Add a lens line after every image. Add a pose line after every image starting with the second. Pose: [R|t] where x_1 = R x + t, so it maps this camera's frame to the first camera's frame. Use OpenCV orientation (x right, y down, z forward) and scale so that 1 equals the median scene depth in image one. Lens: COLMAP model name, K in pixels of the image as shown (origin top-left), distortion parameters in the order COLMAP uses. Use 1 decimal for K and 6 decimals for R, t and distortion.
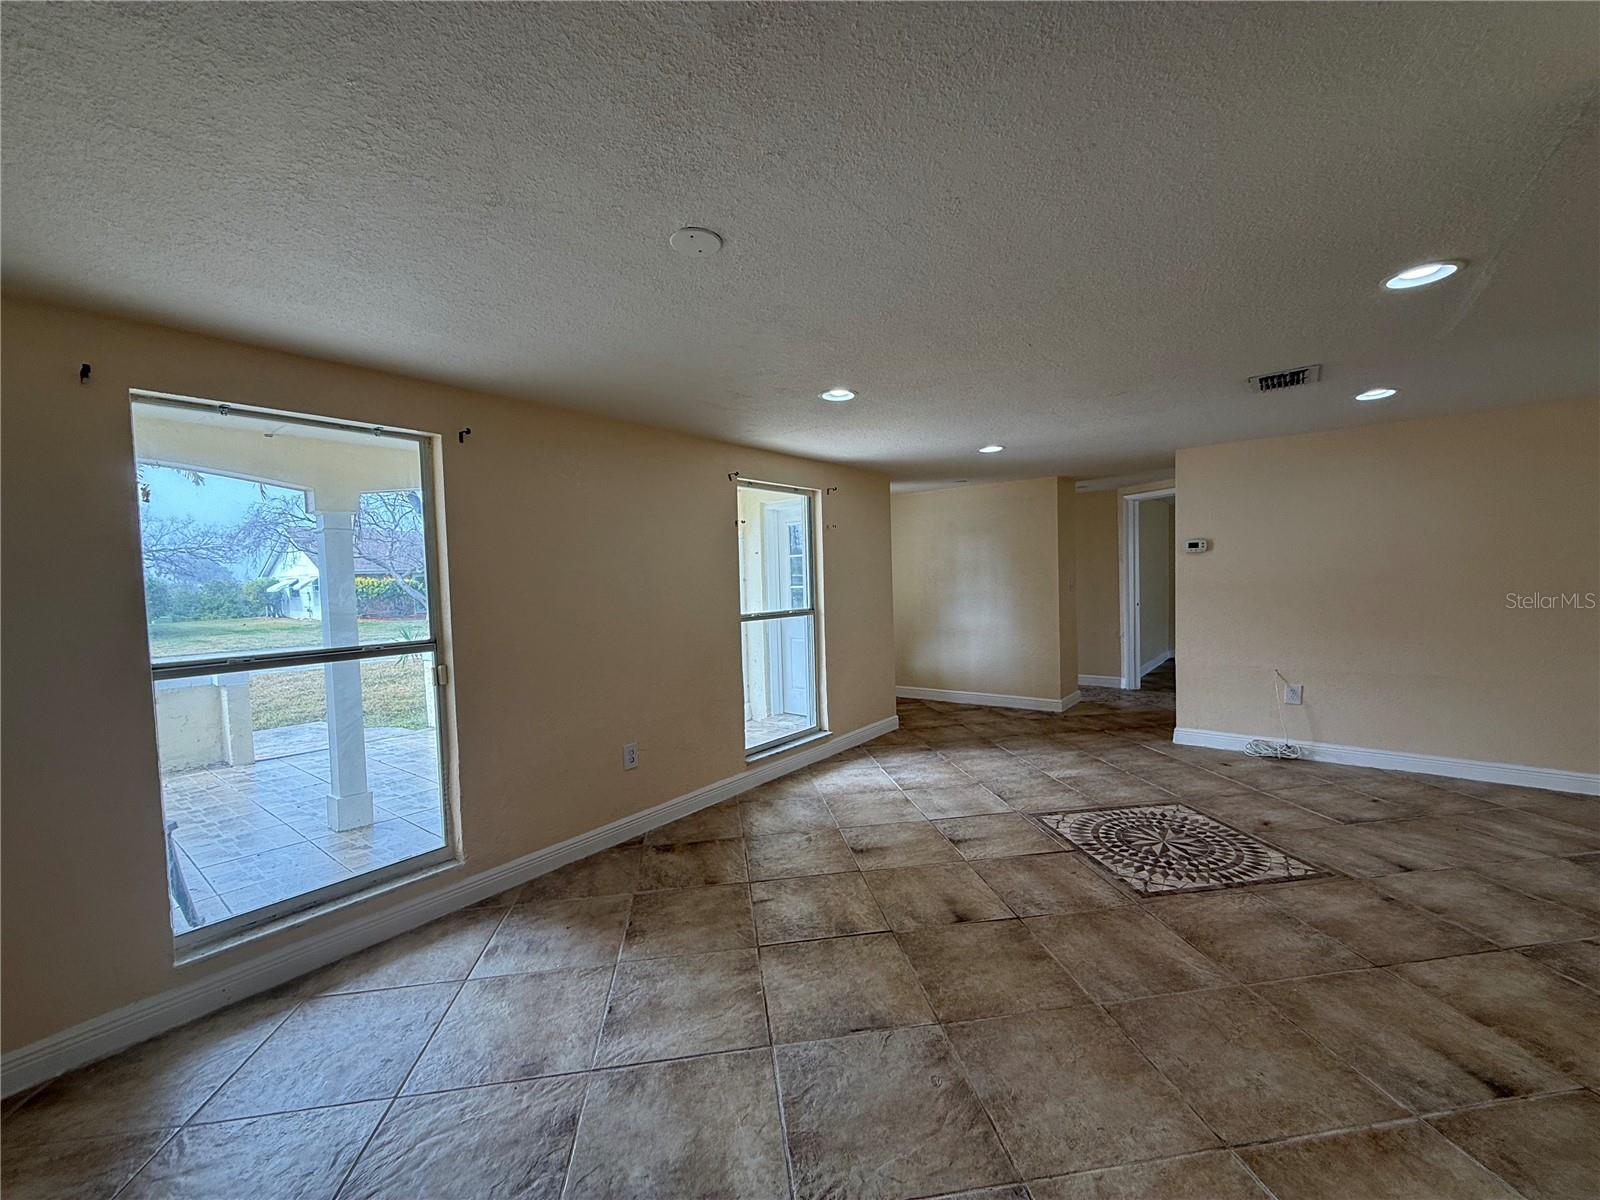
lens RADIAL K [[639.3, 0, 800.0], [0, 639.3, 600.0], [0, 0, 1]] dist [0.001547, -0.000342]
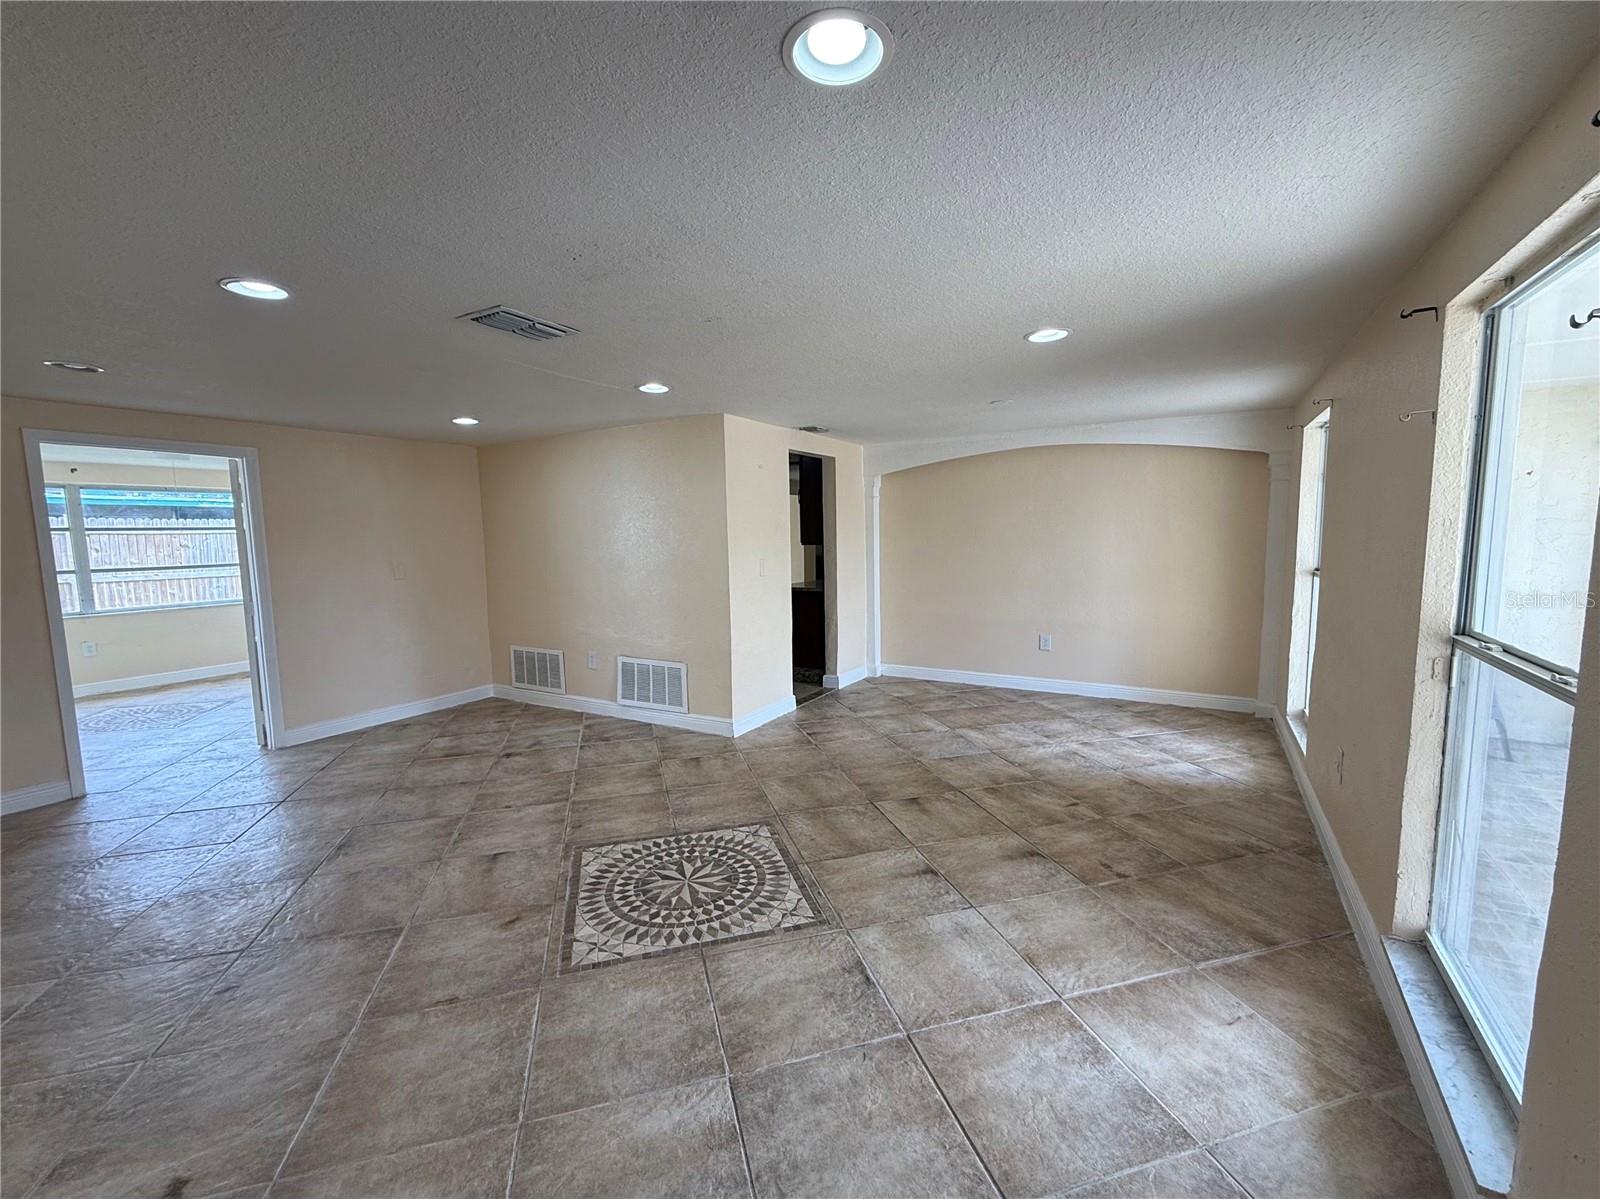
lens RADIAL K [[667.3, 0, 800.0], [0, 667.3, 599.5], [0, 0, 1]] dist [0.005124, 0.000371]
pose [[-0.989962, 0.061945, -0.127034, 0.516674], [0.043528, 0.988773, 0.142948, -0.105149], [0.134463, 0.135983, -0.981544, 1.846308]]
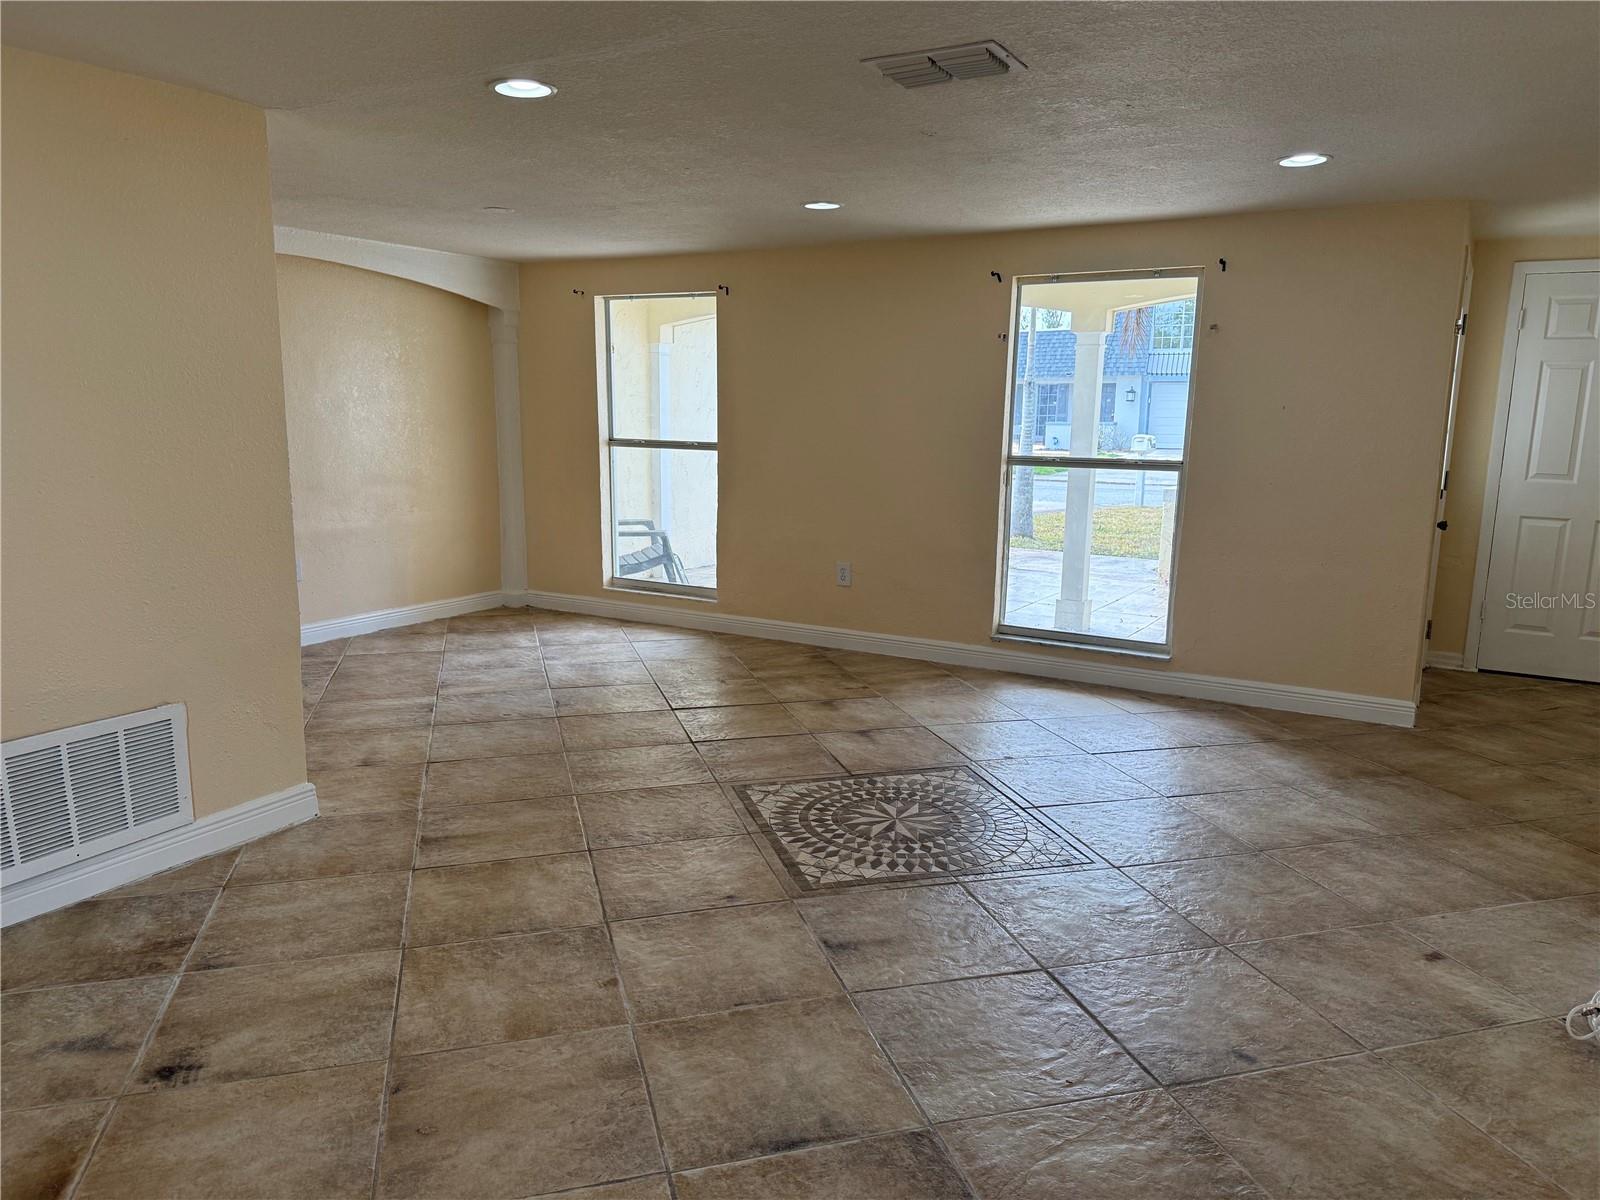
lens RADIAL K [[1121.2, 0, 795.1], [0, 1121.2, 592.2], [0, 0, 1]] dist [0.134835, -0.214574]
pose [[0.133273, 0.198644, -0.970968, 1.699695], [-0.054548, 0.979693, 0.192942, -0.089422], [0.989577, 0.027250, 0.141402, 0.723621]]
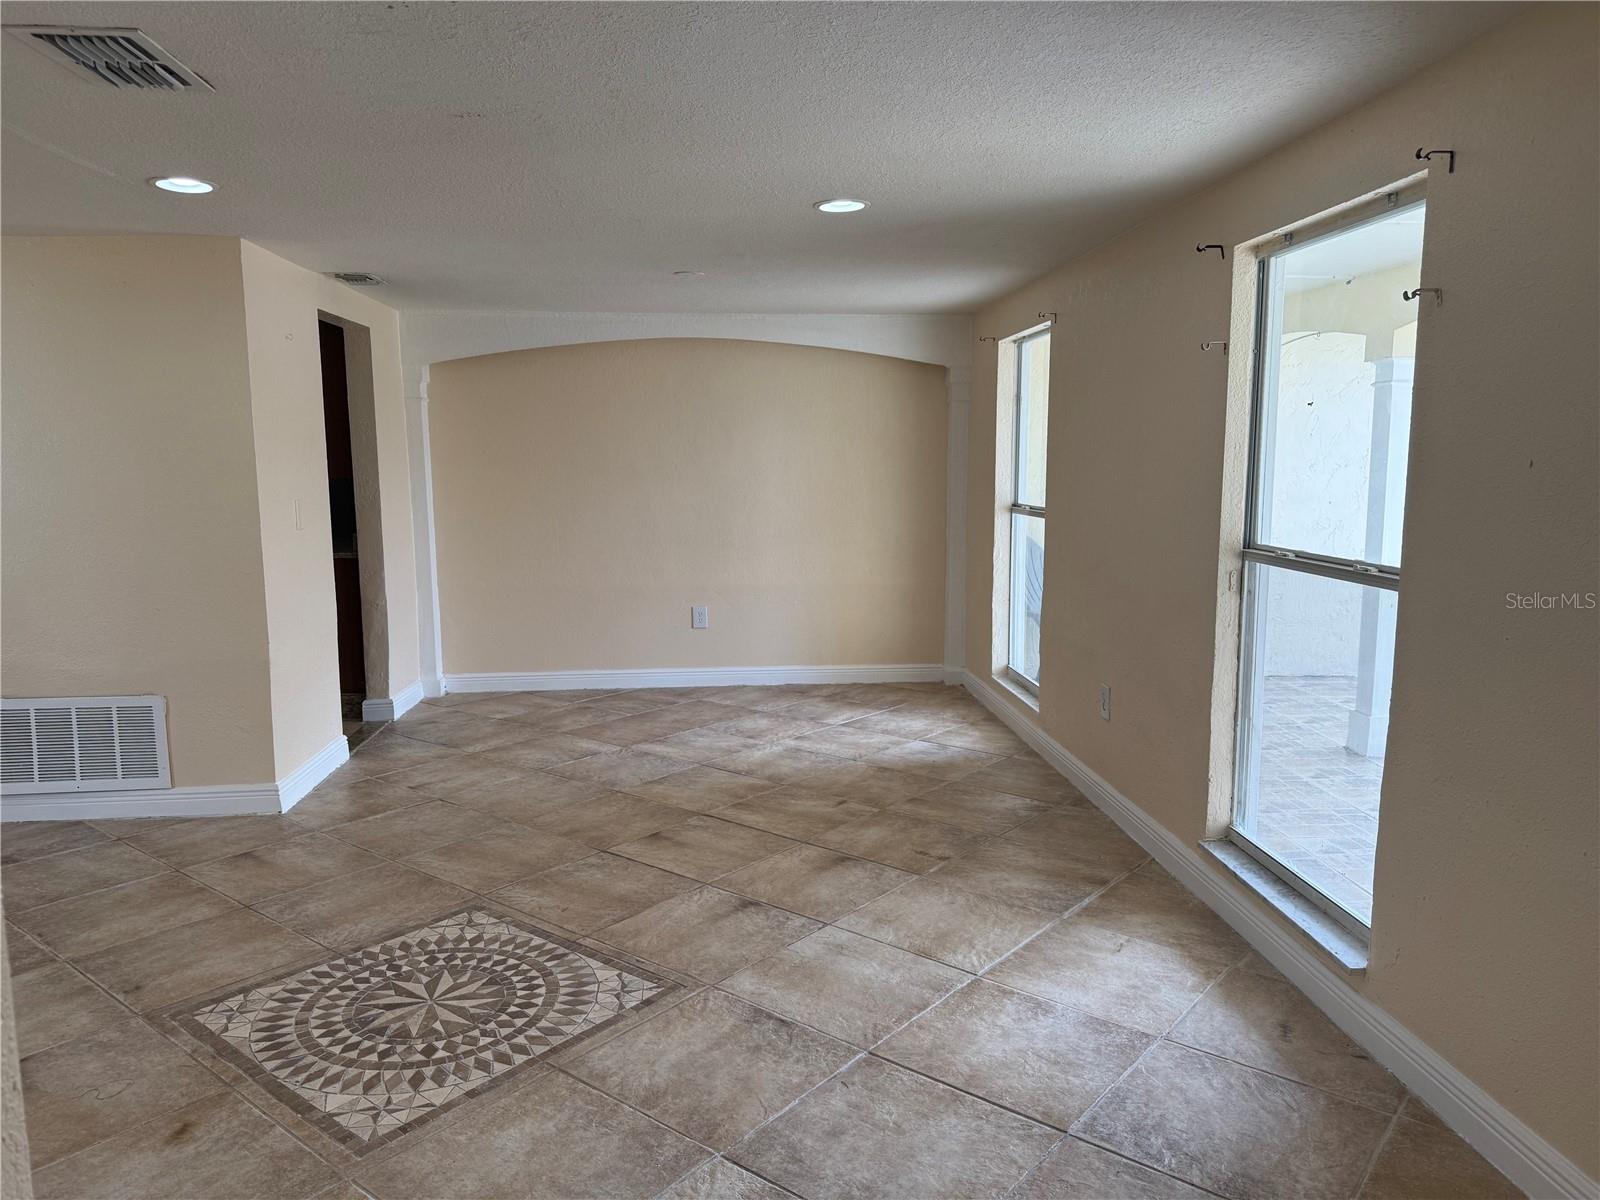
lens RADIAL K [[1123.7, 0, 789.9], [0, 1123.7, 597.3], [0, 0, 1]] dist [0.109046, -0.181503]
pose [[-0.740147, 0.120864, -0.661494, 0.941786], [0.005534, 0.984776, 0.173740, -0.112868], [0.672422, 0.124932, -0.729548, 1.863287]]
